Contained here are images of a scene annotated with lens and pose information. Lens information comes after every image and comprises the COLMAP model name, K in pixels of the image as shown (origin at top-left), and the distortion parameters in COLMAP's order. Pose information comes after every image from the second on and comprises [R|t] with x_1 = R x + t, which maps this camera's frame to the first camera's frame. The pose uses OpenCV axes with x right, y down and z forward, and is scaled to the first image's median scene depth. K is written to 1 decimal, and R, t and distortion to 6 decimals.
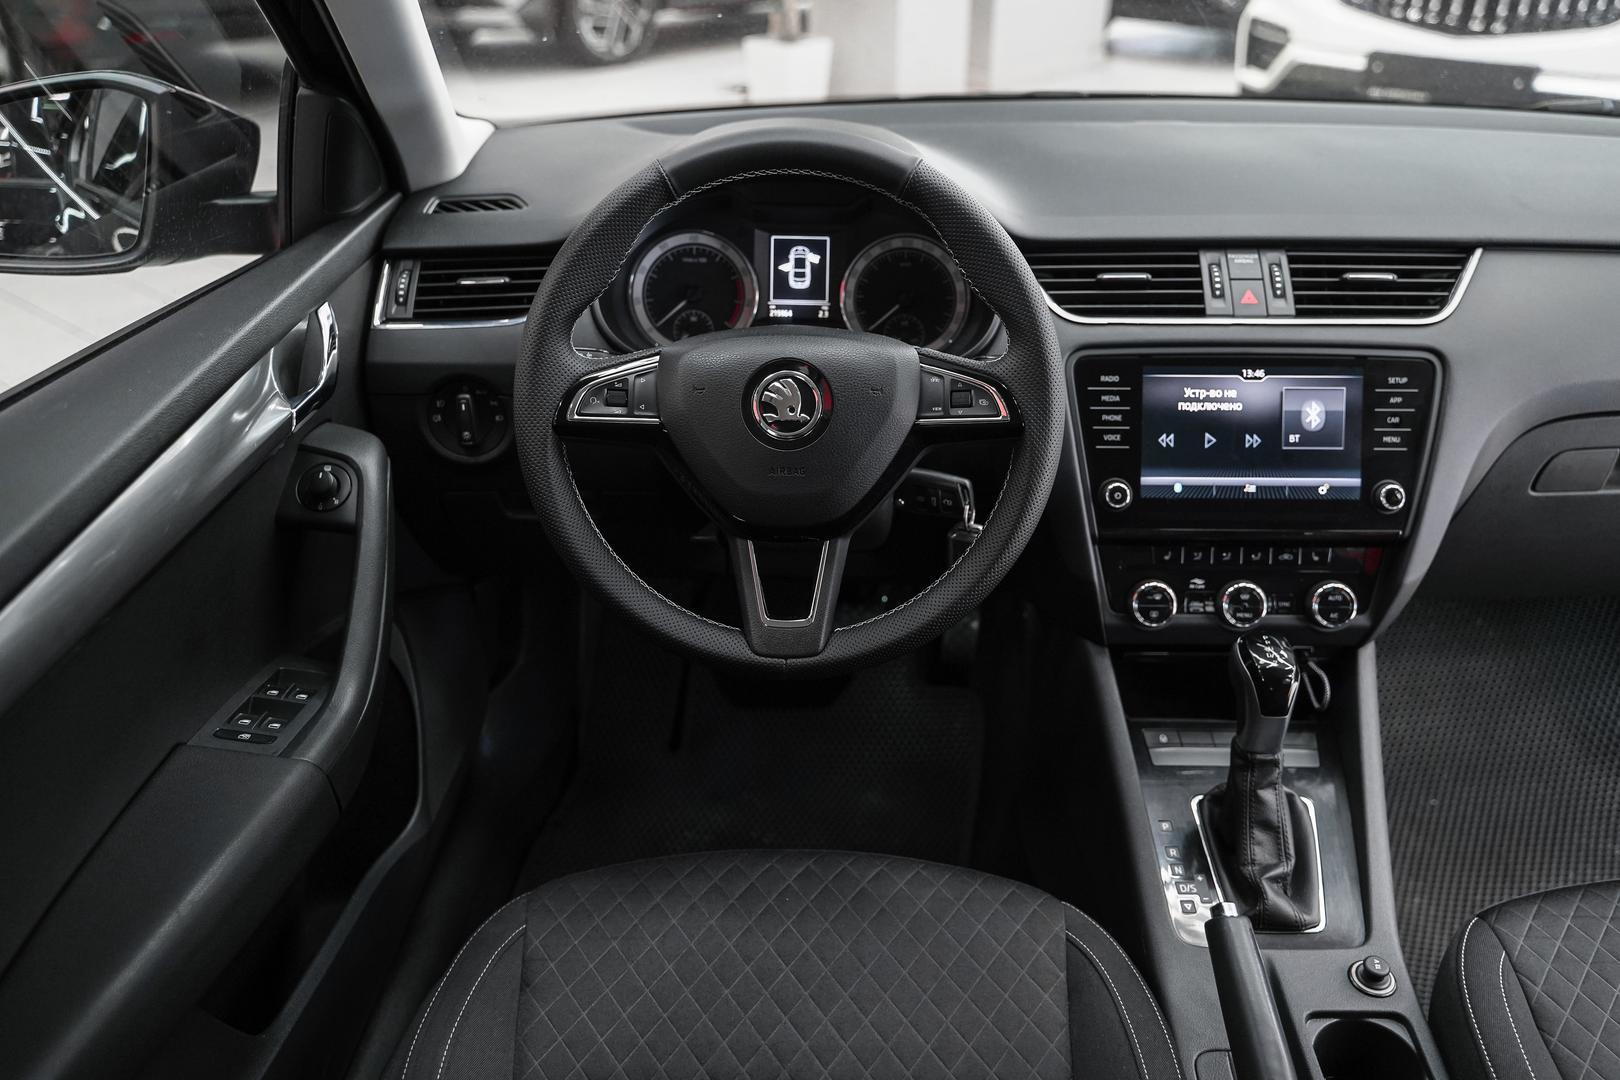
lens RADIAL K [[1334.2, 0, 805.7], [0, 1334.2, 528.2], [0, 0, 1]] dist [0.010207, -0.020879]
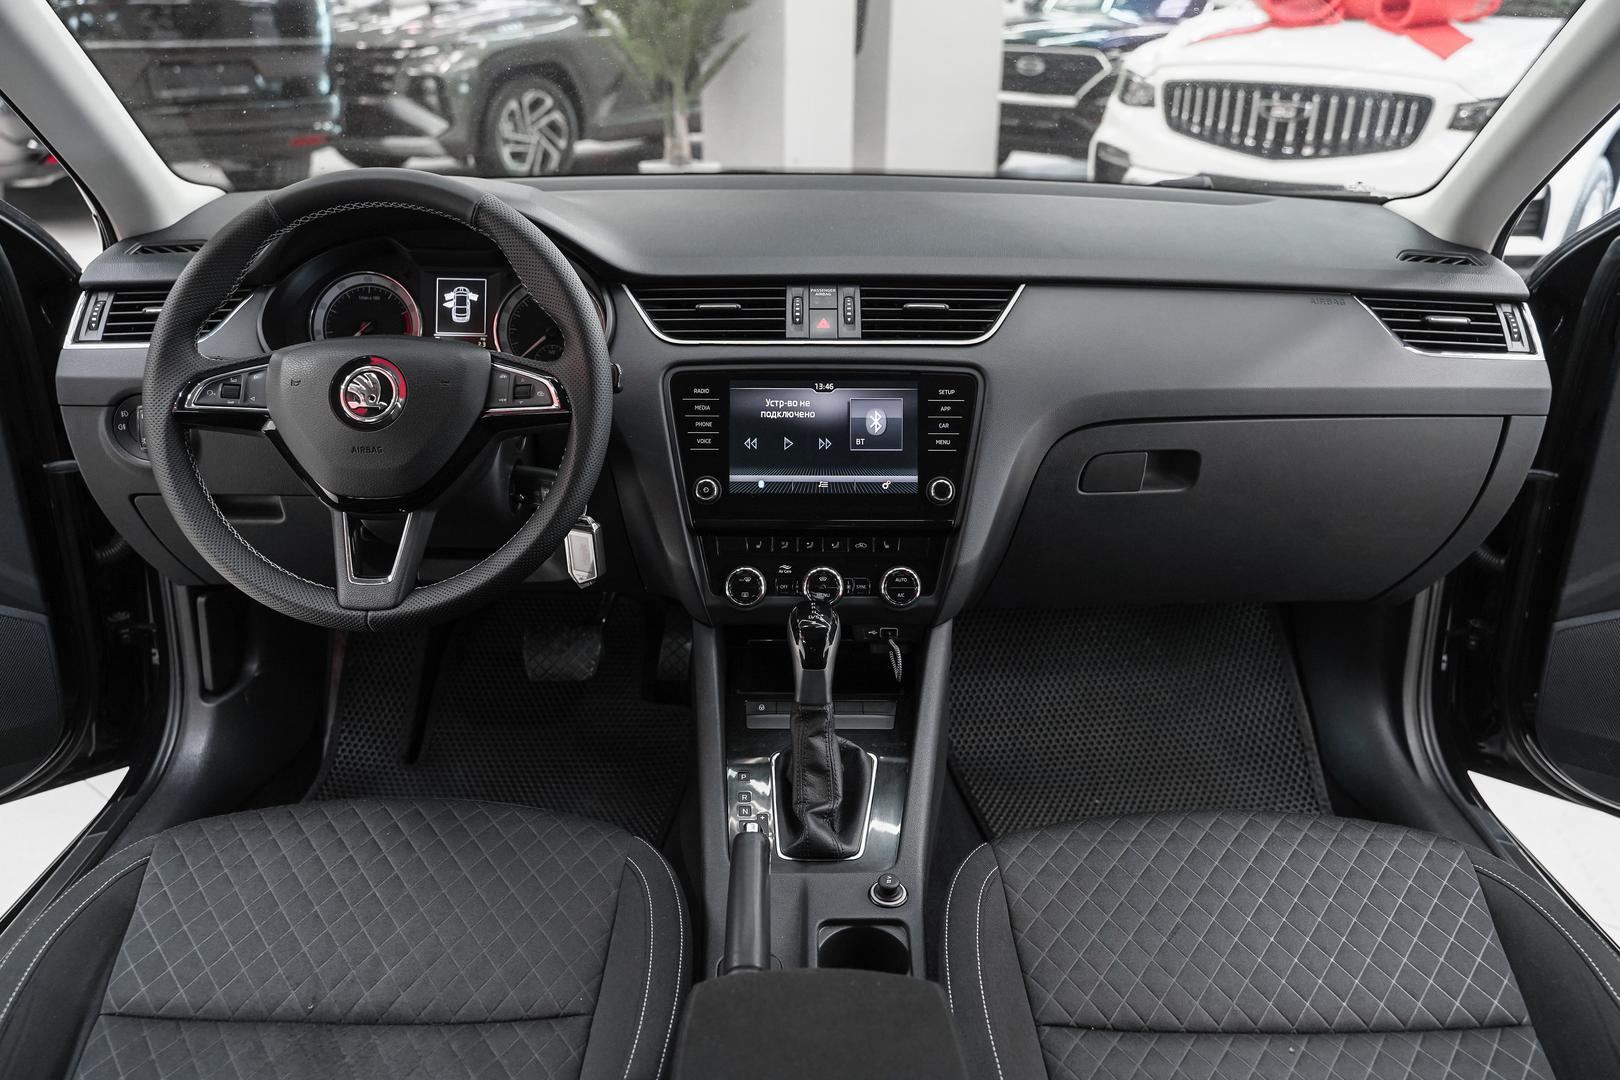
lens RADIAL K [[1334.2, 0, 812.9], [0, 1334.2, 530.0], [0, 0, 1]] dist [0.010207, -0.020879]
pose [[0.999791, -0.002630, 0.020281, 0.299609], [0.004516, 0.995608, -0.093512, 0.117966], [-0.019946, 0.093584, 0.995412, -0.151048]]
